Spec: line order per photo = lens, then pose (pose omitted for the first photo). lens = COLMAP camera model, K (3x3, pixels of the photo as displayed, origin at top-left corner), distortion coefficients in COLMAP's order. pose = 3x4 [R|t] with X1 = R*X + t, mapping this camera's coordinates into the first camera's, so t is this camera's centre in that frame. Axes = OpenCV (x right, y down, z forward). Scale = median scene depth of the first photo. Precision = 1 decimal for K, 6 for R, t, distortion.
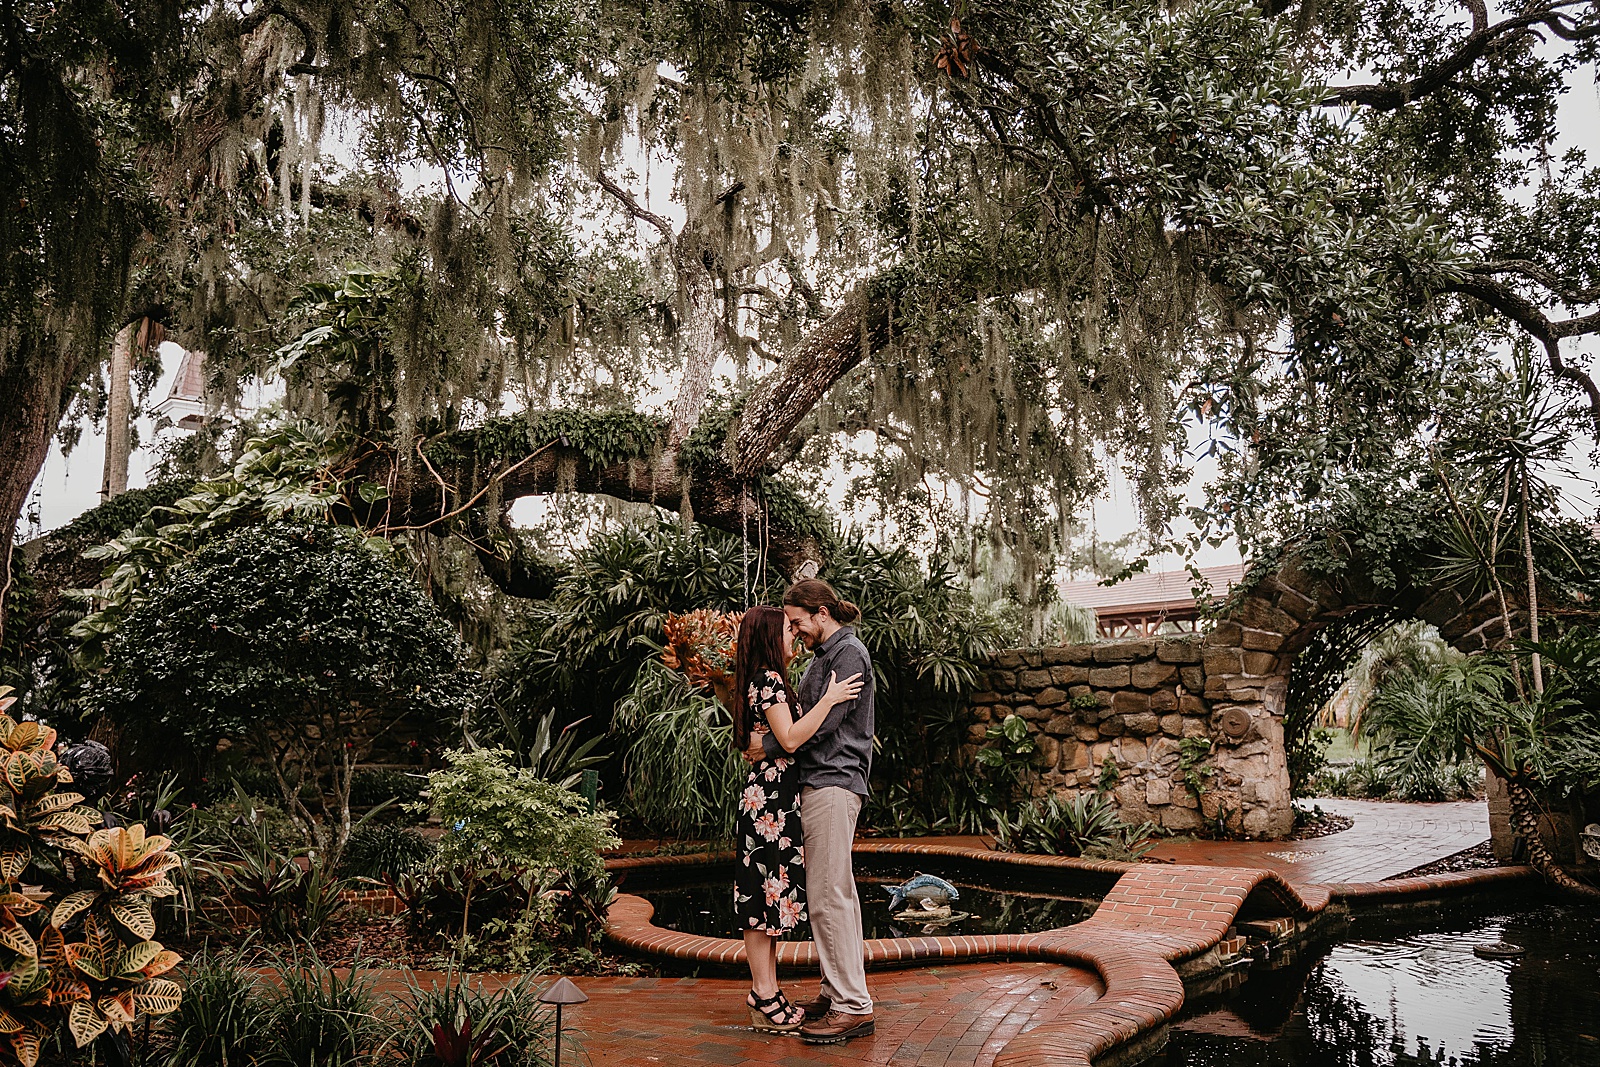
lens RADIAL K [[1358.8, 0, 792.0], [0, 1358.8, 525.6], [0, 0, 1]] dist [-0.104640, 0.077877]
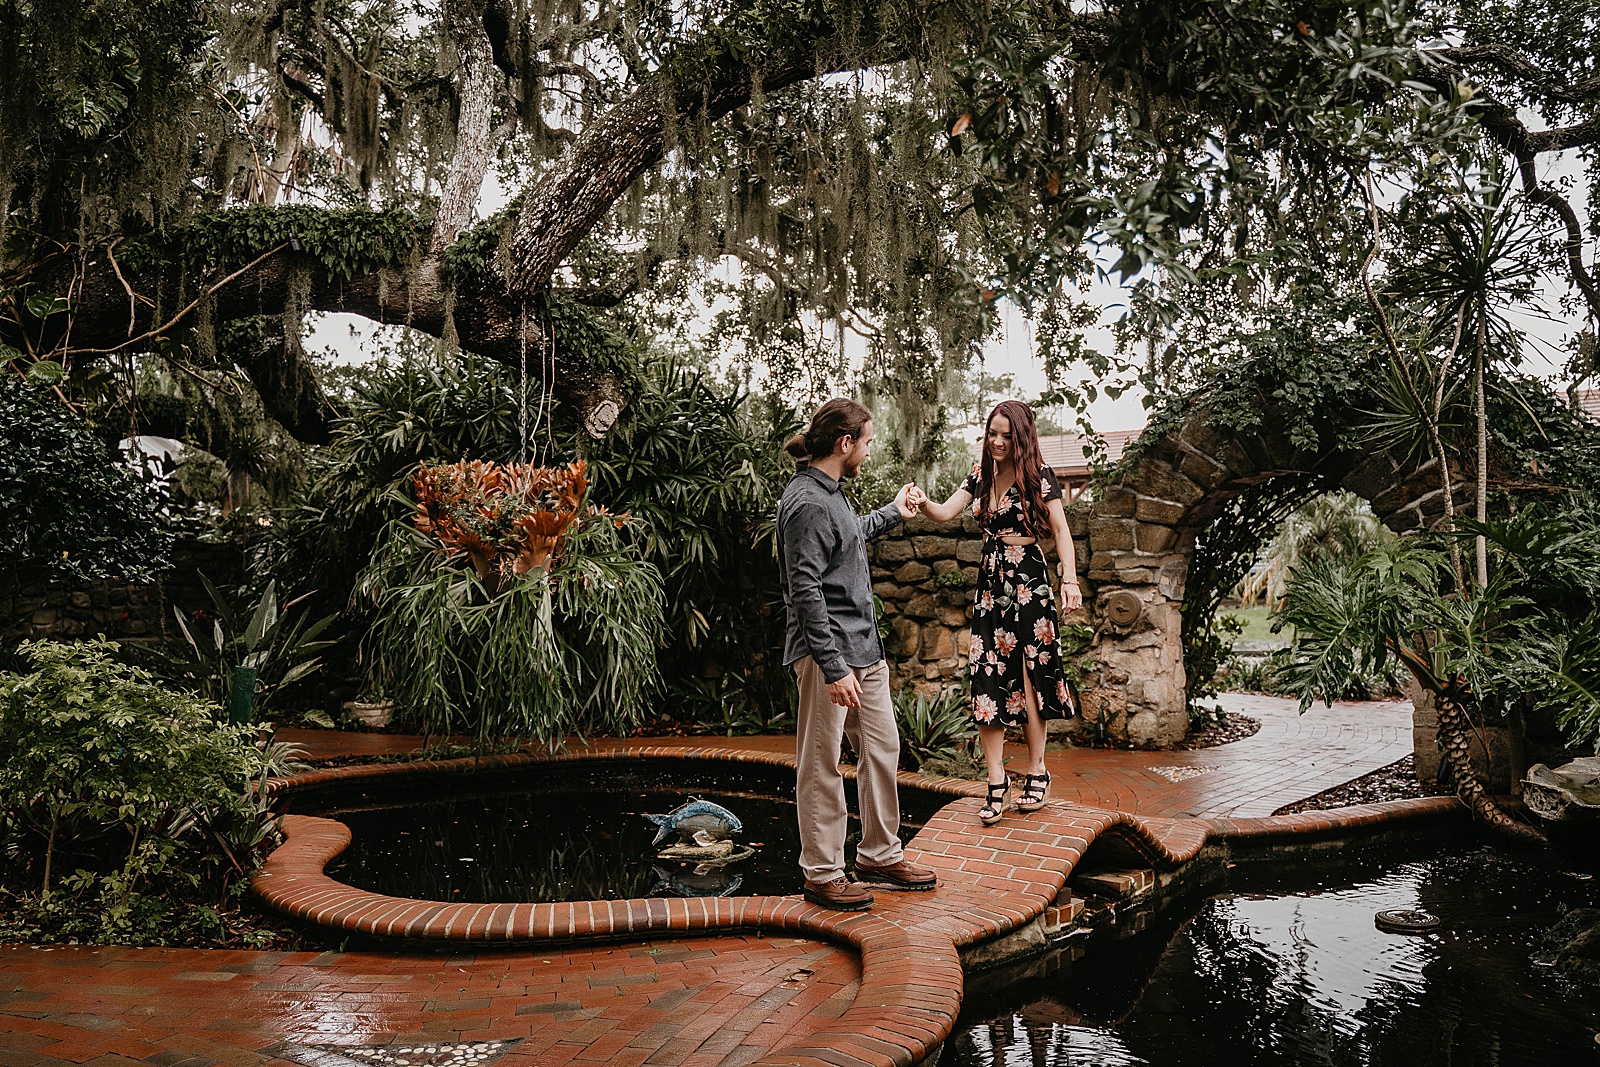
lens RADIAL K [[1455.7, 0, 800.2], [0, 1455.7, 539.9], [0, 0, 1]] dist [-0.090352, 0.083309]
pose [[0.997771, 0.015169, 0.064988, 0.073833], [-0.022312, 0.993611, 0.110634, 0.009568], [-0.062894, -0.111838, 0.991734, 0.129953]]
